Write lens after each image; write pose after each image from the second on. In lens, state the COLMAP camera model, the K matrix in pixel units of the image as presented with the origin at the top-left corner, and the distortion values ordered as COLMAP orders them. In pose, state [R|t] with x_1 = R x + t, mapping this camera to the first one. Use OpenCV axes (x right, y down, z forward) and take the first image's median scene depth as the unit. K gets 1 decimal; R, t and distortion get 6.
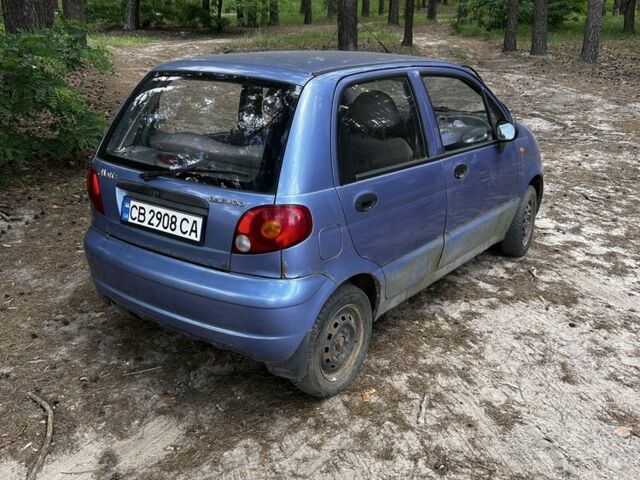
lens RADIAL K [[636.9, 0, 332.7], [0, 636.9, 240.2], [0, 0, 1]] dist [0.091391, -0.197680]
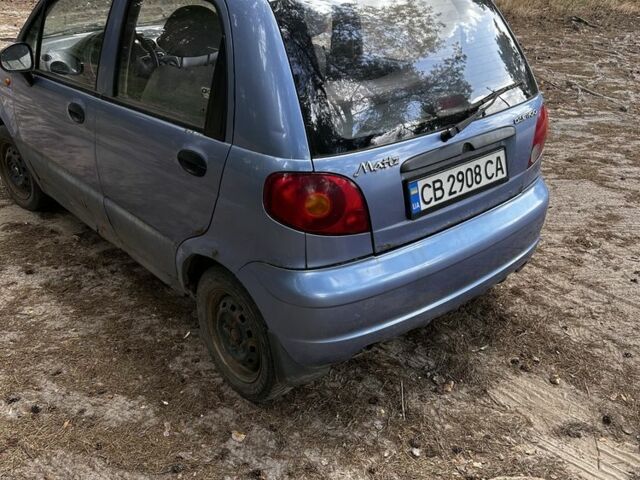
lens RADIAL K [[636.9, 0, 332.7], [0, 636.9, 240.2], [0, 0, 1]] dist [0.091391, -0.197680]
pose [[0.233259, -0.450820, 0.861598, -1.010828], [0.319411, 0.872398, 0.369998, -0.307829], [-0.918459, 0.188898, 0.347492, 0.884262]]
